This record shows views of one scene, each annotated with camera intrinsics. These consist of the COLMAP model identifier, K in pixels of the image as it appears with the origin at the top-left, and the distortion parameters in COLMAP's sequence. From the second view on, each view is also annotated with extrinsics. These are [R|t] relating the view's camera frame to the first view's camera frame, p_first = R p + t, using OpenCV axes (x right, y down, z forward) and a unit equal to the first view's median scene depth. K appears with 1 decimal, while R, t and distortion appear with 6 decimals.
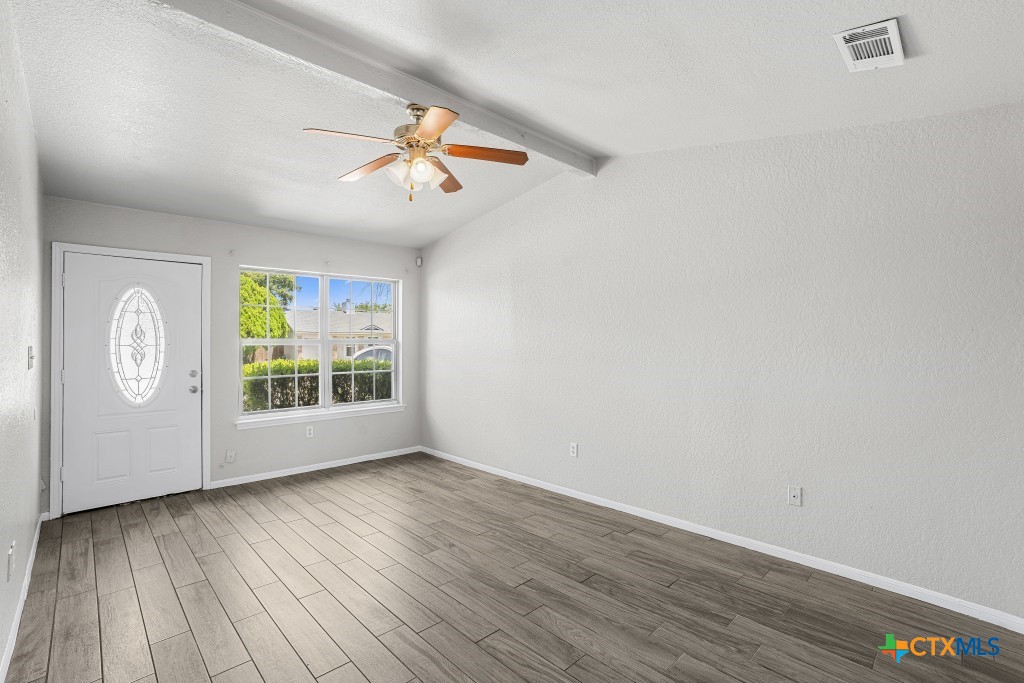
lens RADIAL K [[466.6, 0, 510.6], [0, 466.6, 338.8], [0, 0, 1]] dist [-0.082561, 0.041639]
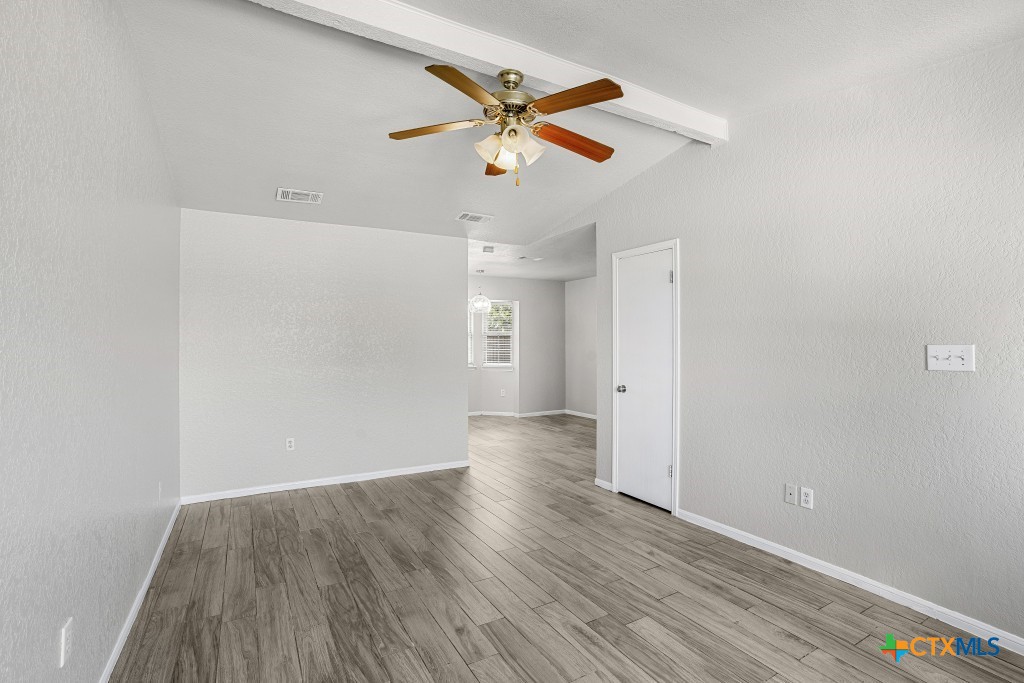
lens RADIAL K [[473.9, 0, 512.9], [0, 473.9, 350.7], [0, 0, 1]] dist [-0.080886, 0.043905]
pose [[-0.971094, -0.001995, 0.238689, -0.283169], [0.000564, 0.999943, 0.010653, 0.010992], [-0.238697, 0.010480, -0.971038, 1.258467]]
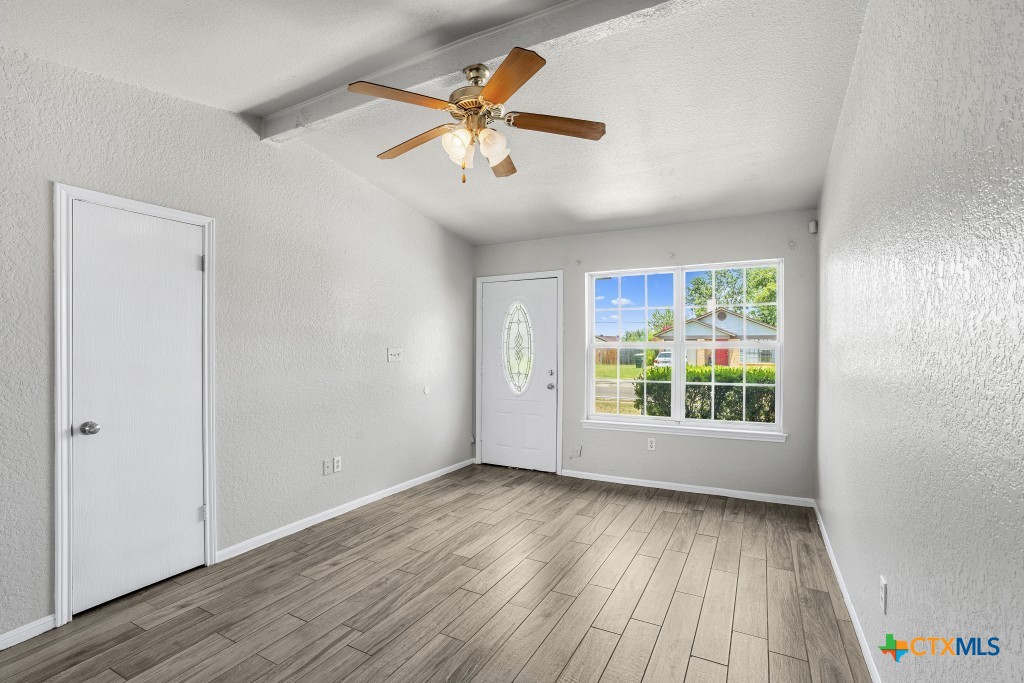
lens RADIAL K [[473.9, 0, 512.9], [0, 473.9, 350.7], [0, 0, 1]] dist [-0.080886, 0.043905]
pose [[0.309869, 0.010900, -0.950717, 0.434696], [0.005212, 0.999900, 0.013163, 0.003765], [0.950765, -0.009034, 0.309781, 0.540550]]
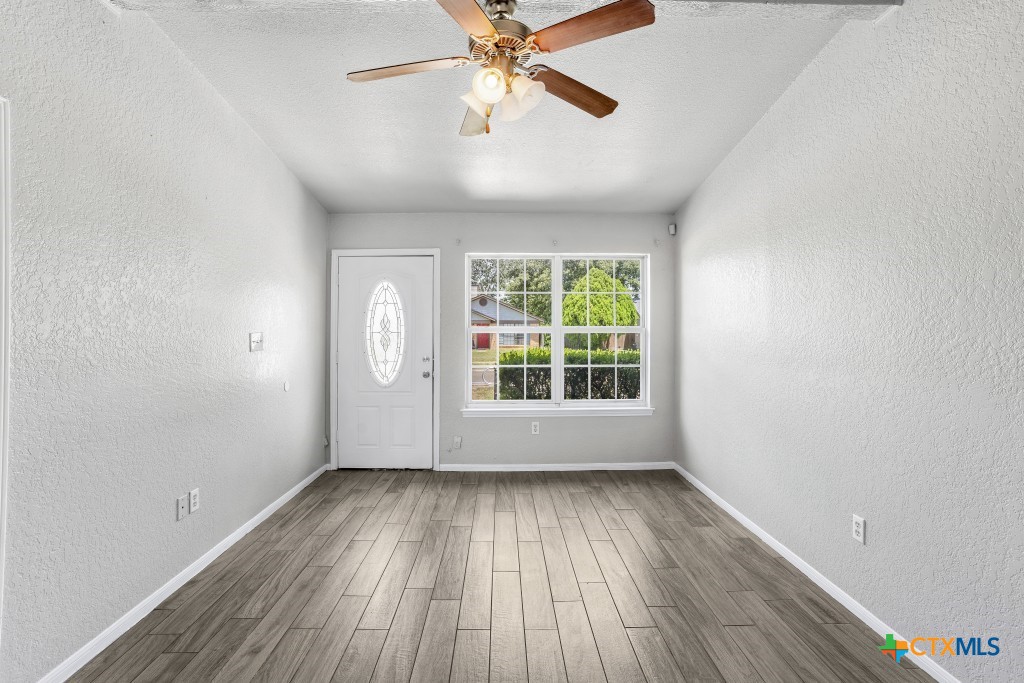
lens RADIAL K [[472.0, 0, 511.8], [0, 472.0, 327.4], [0, 0, 1]] dist [-0.080499, 0.042659]
pose [[0.735896, -0.000678, -0.677094, 0.198489], [0.001269, 0.999999, 0.000379, 0.000964], [0.677093, -0.001138, 0.735896, 0.329935]]
